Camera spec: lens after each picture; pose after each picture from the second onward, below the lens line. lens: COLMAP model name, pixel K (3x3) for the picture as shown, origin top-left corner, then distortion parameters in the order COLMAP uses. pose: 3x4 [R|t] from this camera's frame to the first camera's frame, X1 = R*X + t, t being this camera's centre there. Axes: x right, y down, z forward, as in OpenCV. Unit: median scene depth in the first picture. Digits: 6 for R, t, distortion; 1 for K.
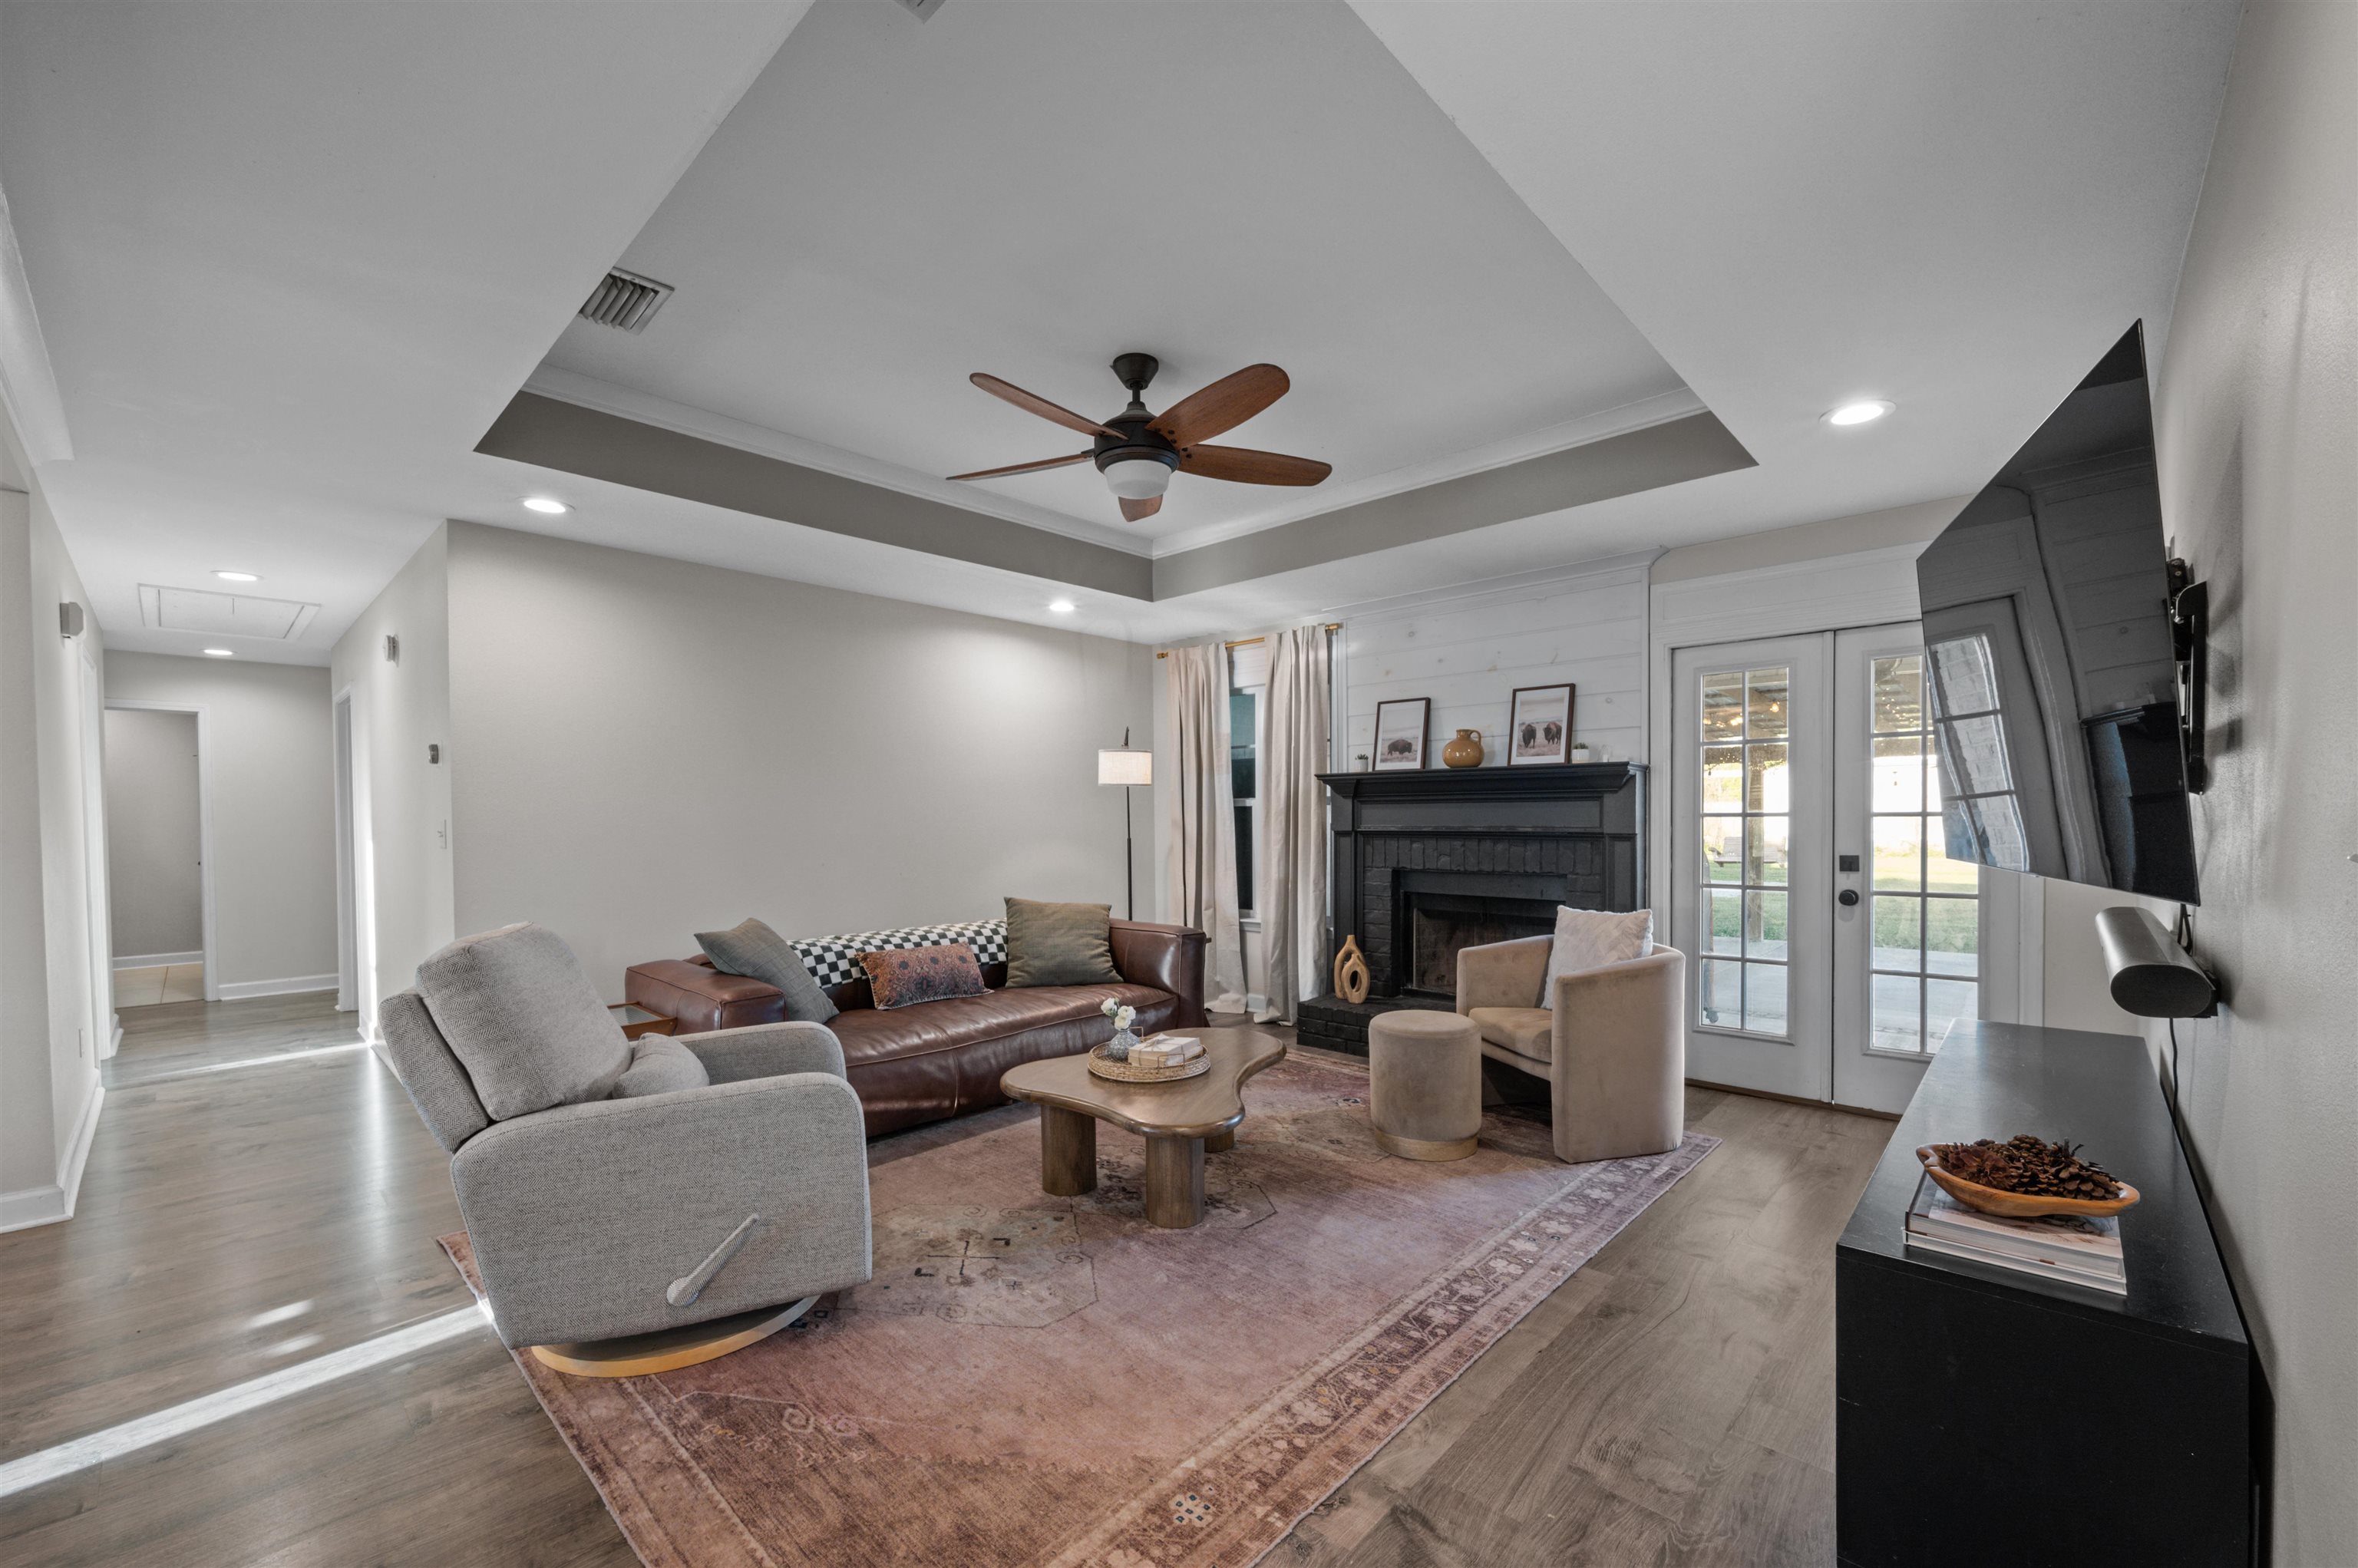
lens RADIAL K [[942.0, 0, 1180.2], [0, 942.0, 822.3], [0, 0, 1]] dist [-0.000593, -0.000086]
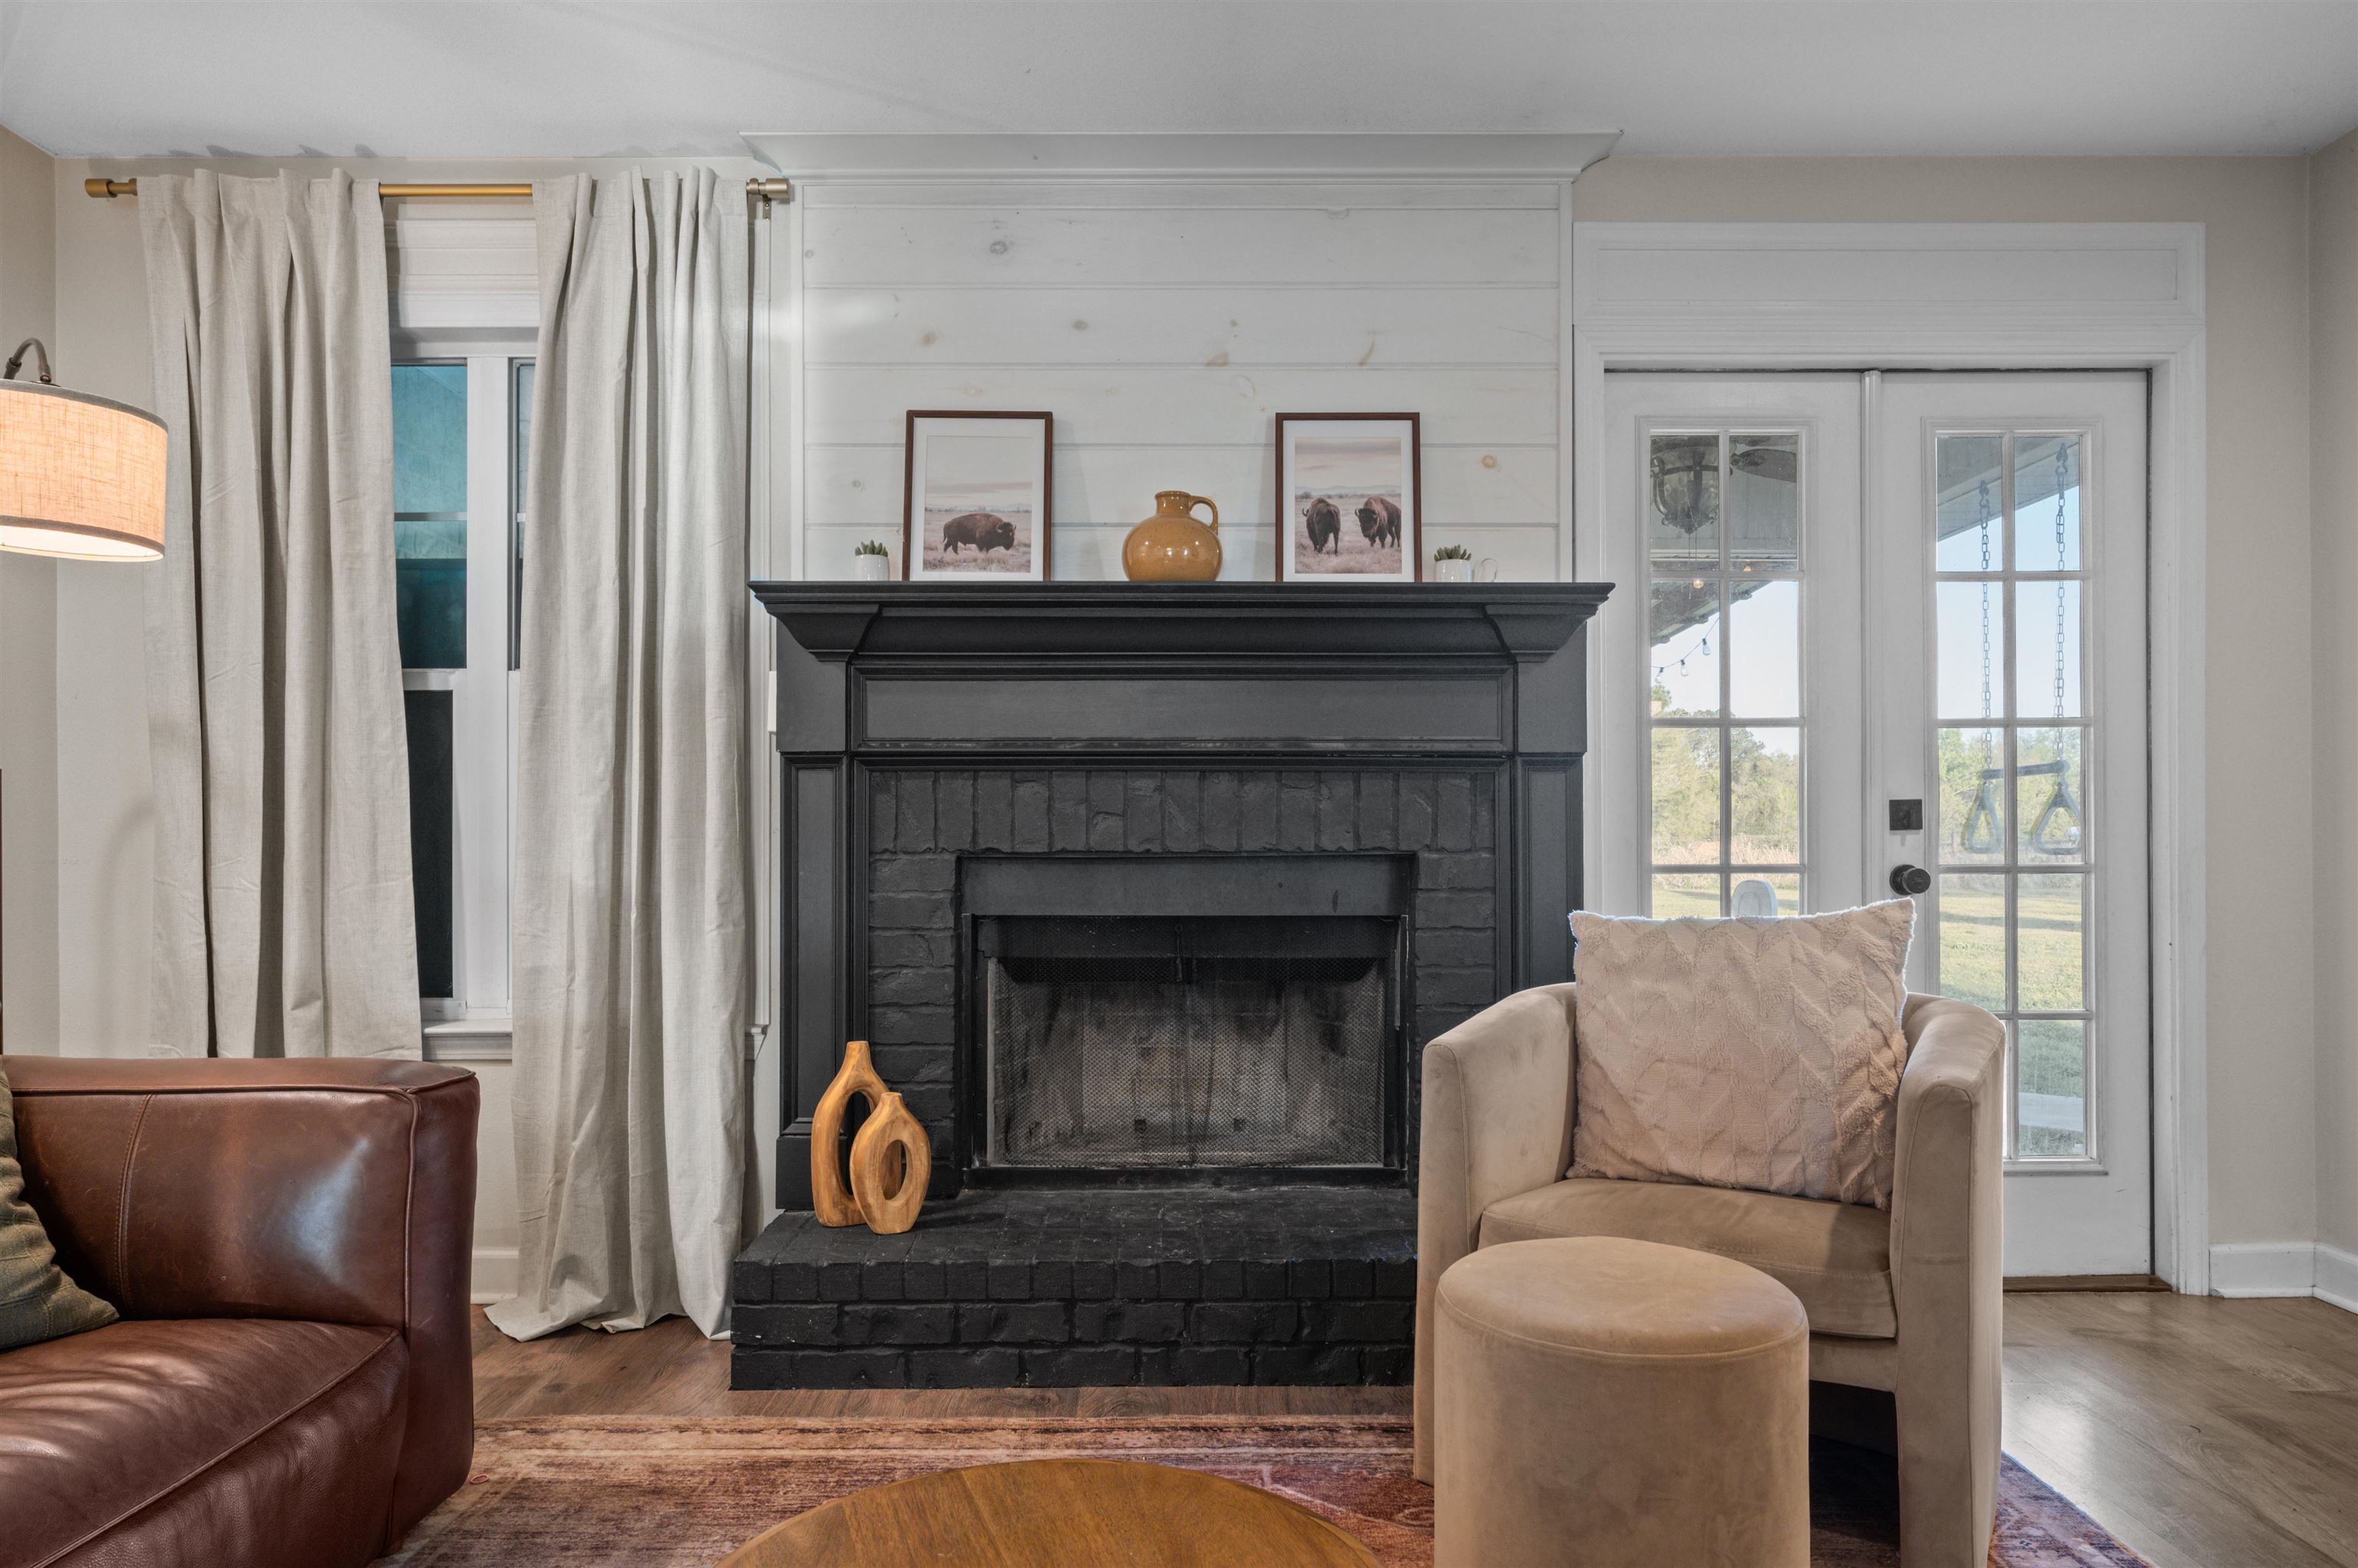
lens RADIAL K [[1453.6, 0, 1178.8], [0, 1453.6, 841.0], [0, 0, 1]] dist [-0.007868, -0.000275]
pose [[0.725402, 0.009900, 0.688254, -0.109759], [0.001533, 0.999871, -0.015998, 0.053912], [-0.688324, 0.012660, 0.725293, 0.525576]]
